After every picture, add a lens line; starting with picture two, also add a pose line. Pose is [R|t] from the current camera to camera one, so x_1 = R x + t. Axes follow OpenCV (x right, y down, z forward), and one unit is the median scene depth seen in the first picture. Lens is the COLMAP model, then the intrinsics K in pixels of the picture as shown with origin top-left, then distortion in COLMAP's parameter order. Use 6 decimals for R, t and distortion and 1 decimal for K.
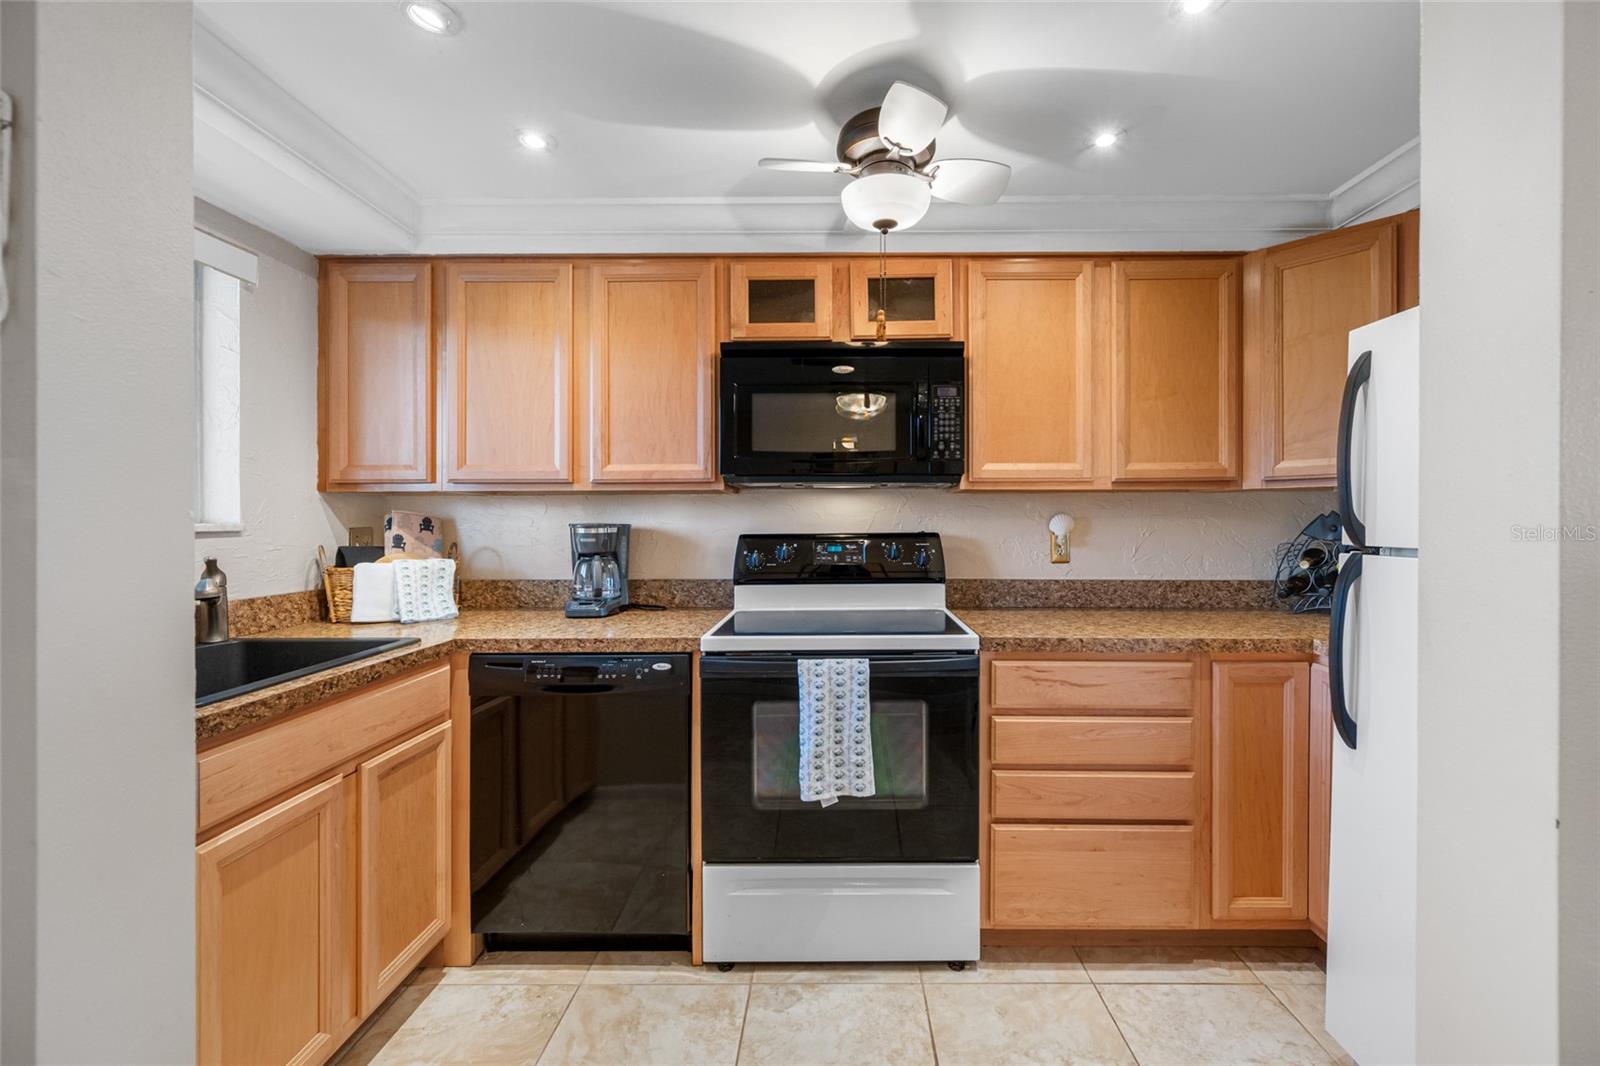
lens RADIAL K [[633.7, 0, 833.7], [0, 633.7, 527.2], [0, 0, 1]] dist [0.002412, -0.000817]
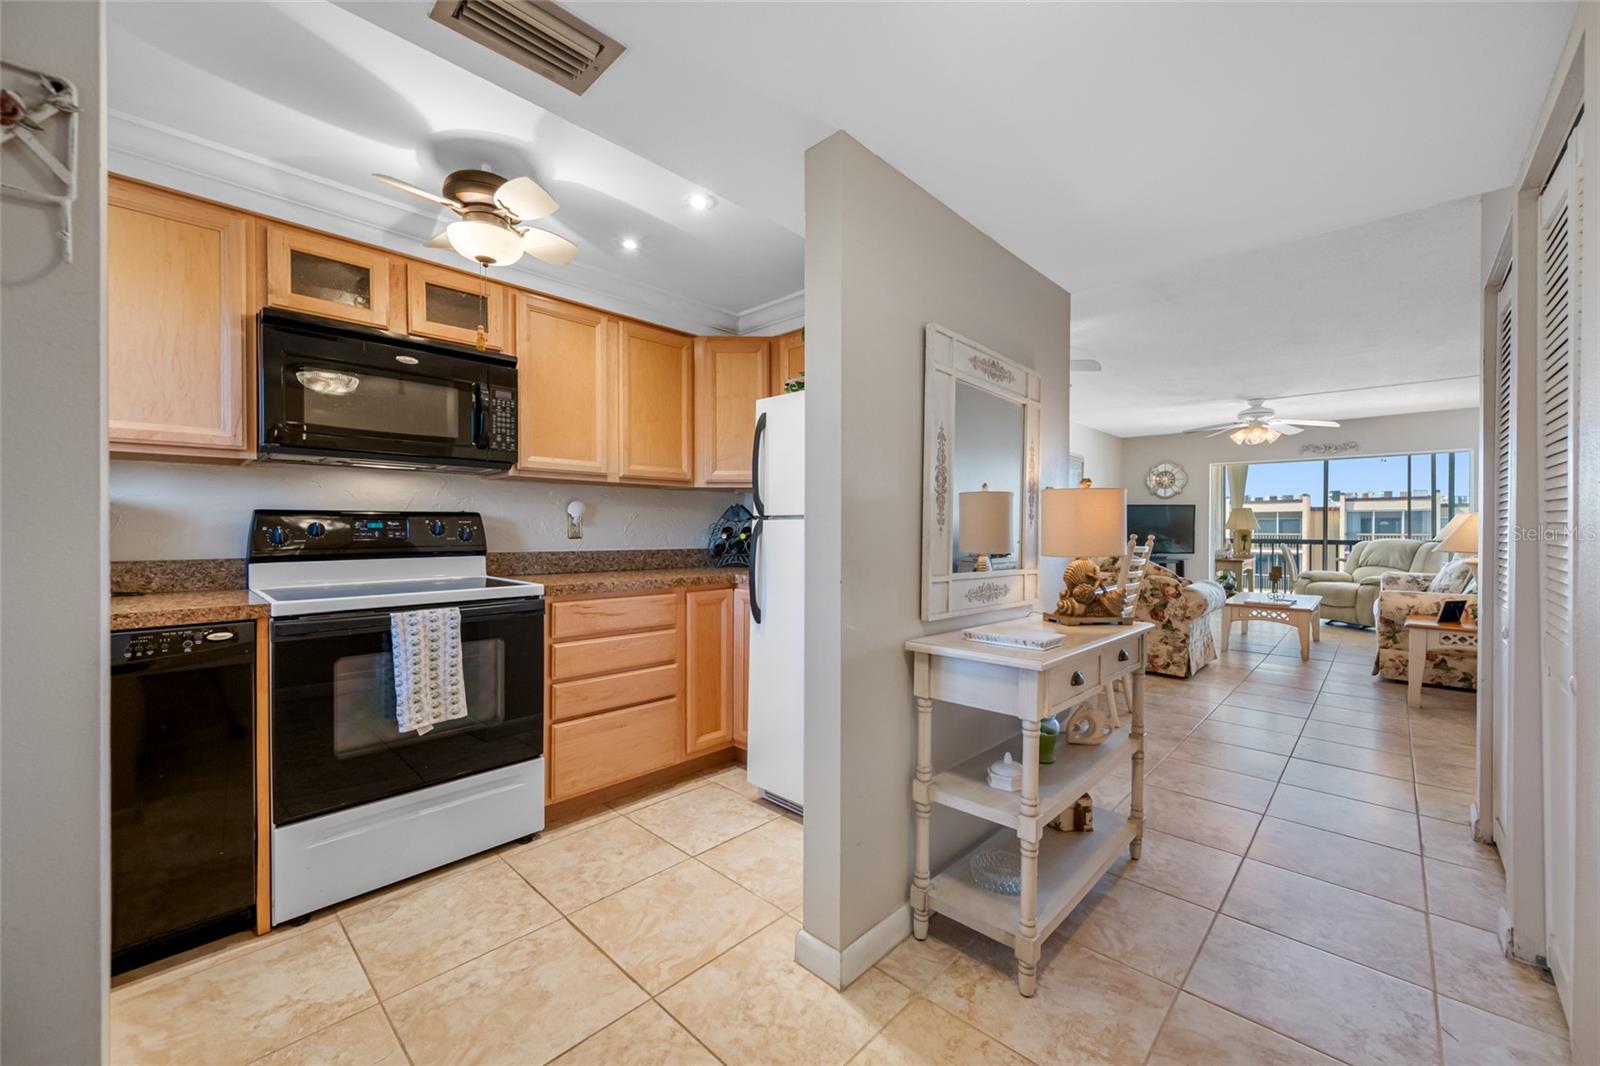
lens RADIAL K [[633.7, 0, 797.1], [0, 633.7, 536.2], [0, 0, 1]] dist [0.002412, -0.000817]
pose [[0.688302, -0.003279, 0.725417, -0.326637], [0.002845, 0.999994, 0.001821, 0.061352], [-0.725419, 0.000811, 0.688307, -0.264842]]
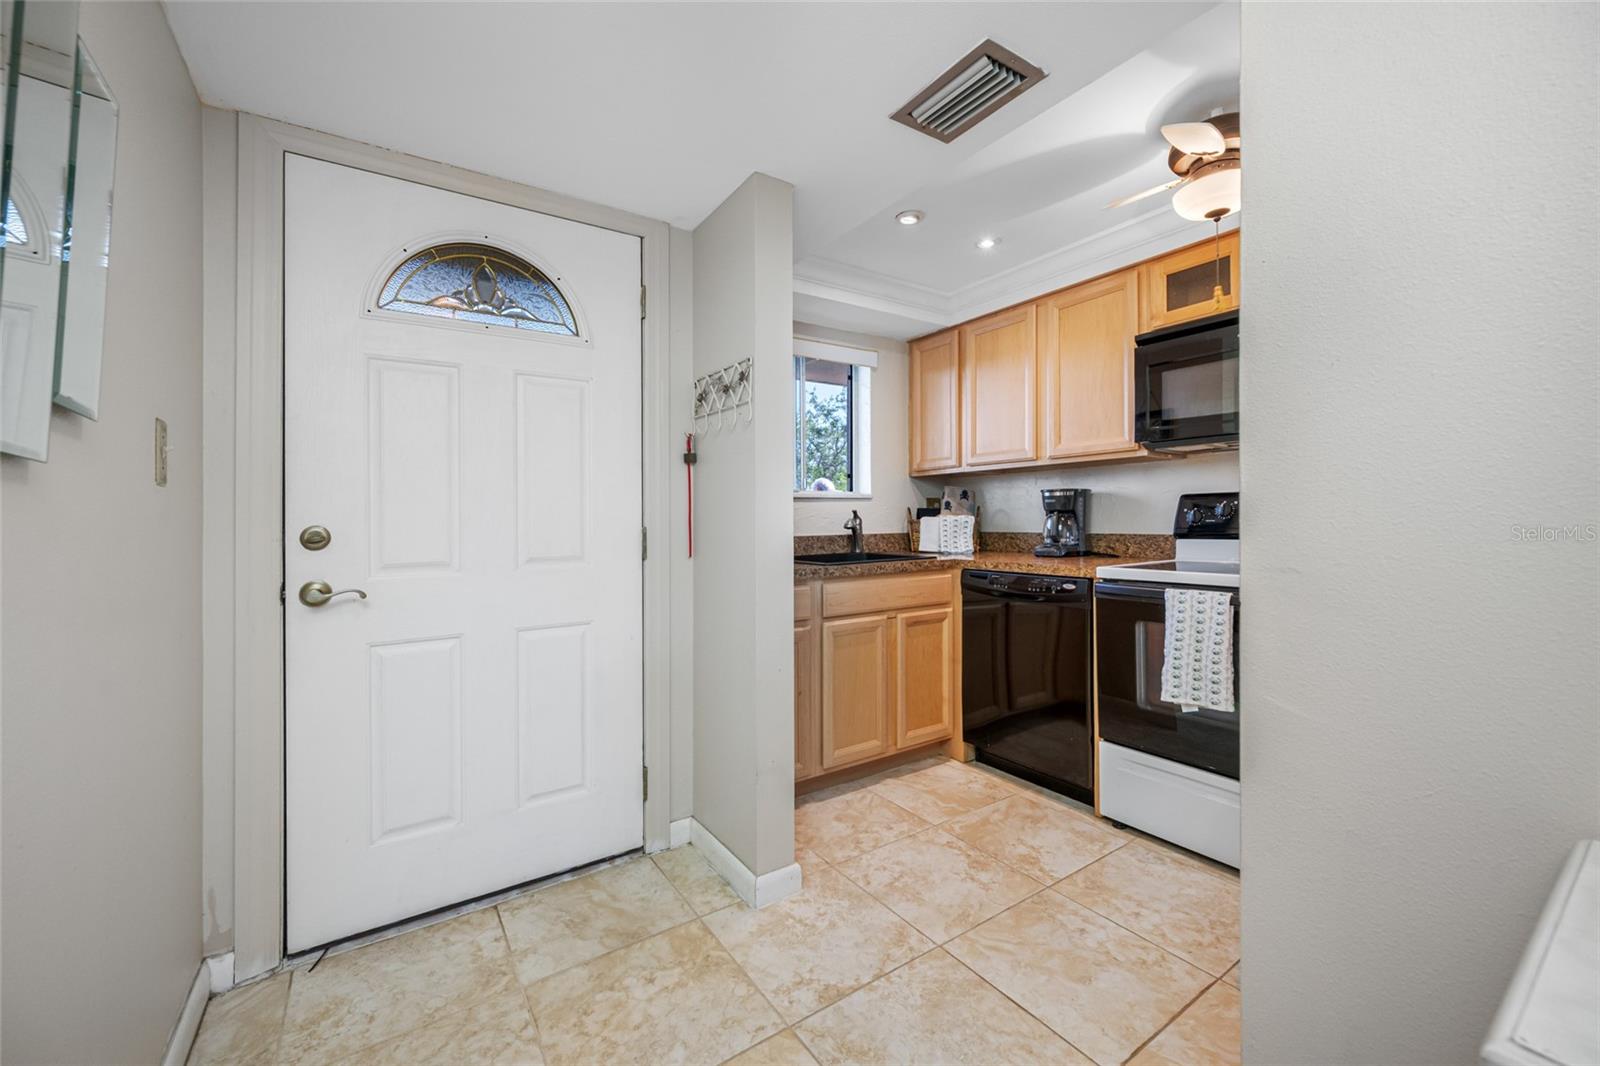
lens RADIAL K [[633.7, 0, 796.1], [0, 633.7, 517.2], [0, 0, 1]] dist [0.002412, -0.000817]
pose [[0.555447, -0.004444, -0.831540, 0.484088], [0.000364, 0.999987, -0.005101, 0.067699], [0.831552, 0.002531, 0.555441, -0.227936]]
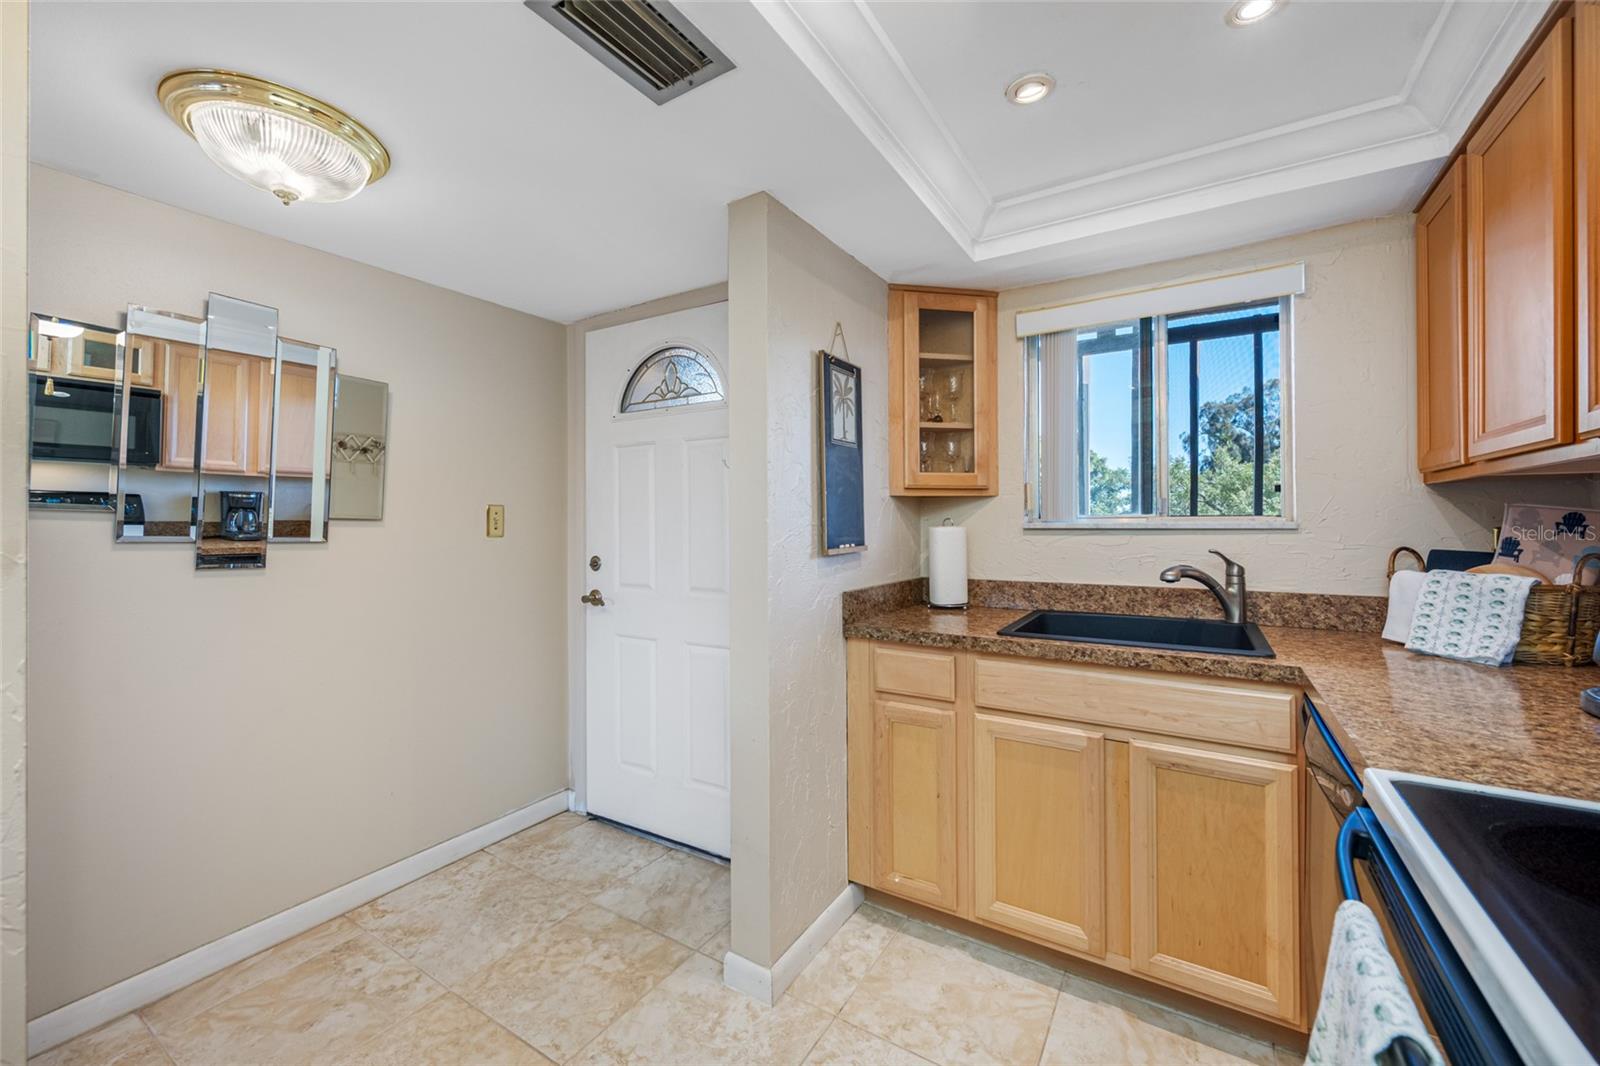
lens RADIAL K [[633.7, 0, 800.3], [0, 633.7, 515.8], [0, 0, 1]] dist [0.002412, -0.000817]
pose [[-0.529541, -0.003886, -0.848276, 0.368048], [-0.003144, 0.999992, -0.002618, -0.008634], [0.848279, 0.001281, -0.529549, 0.802396]]
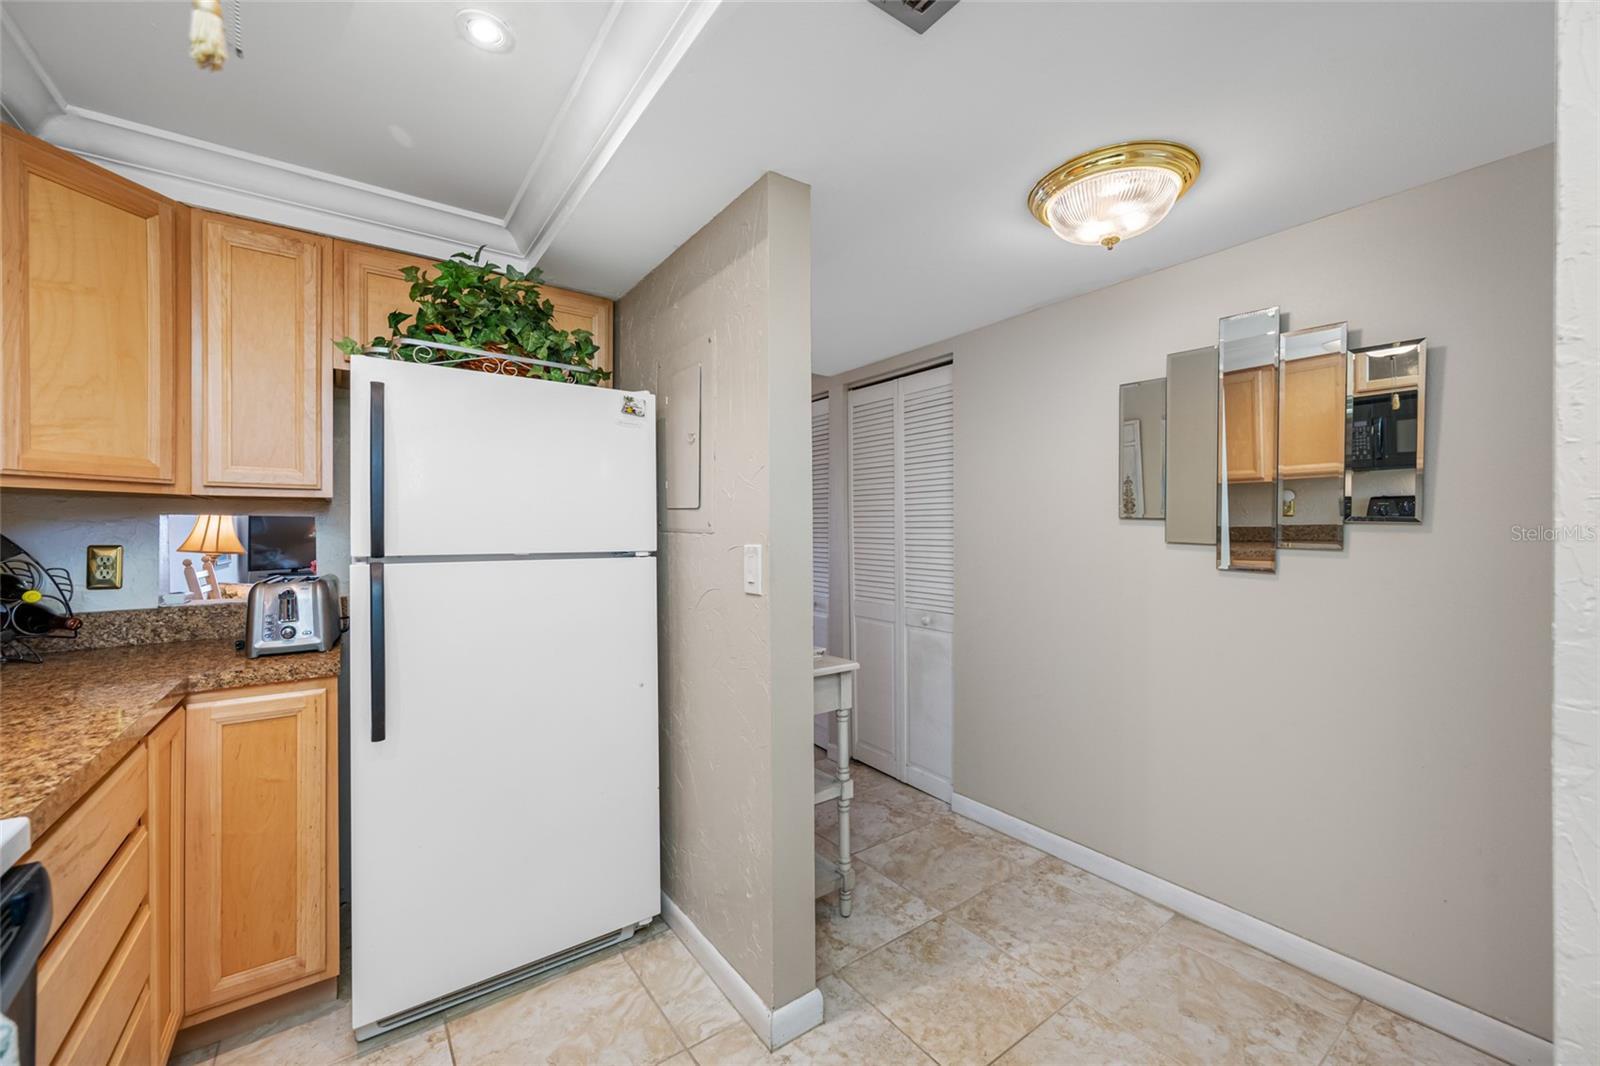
lens RADIAL K [[633.7, 0, 796.4], [0, 633.7, 534.9], [0, 0, 1]] dist [0.002412, -0.000817]
pose [[-0.594382, -0.004843, 0.804168, -0.350074], [0.011977, 0.999818, 0.014874, -0.010699], [-0.804094, 0.018472, -0.594215, 0.745405]]
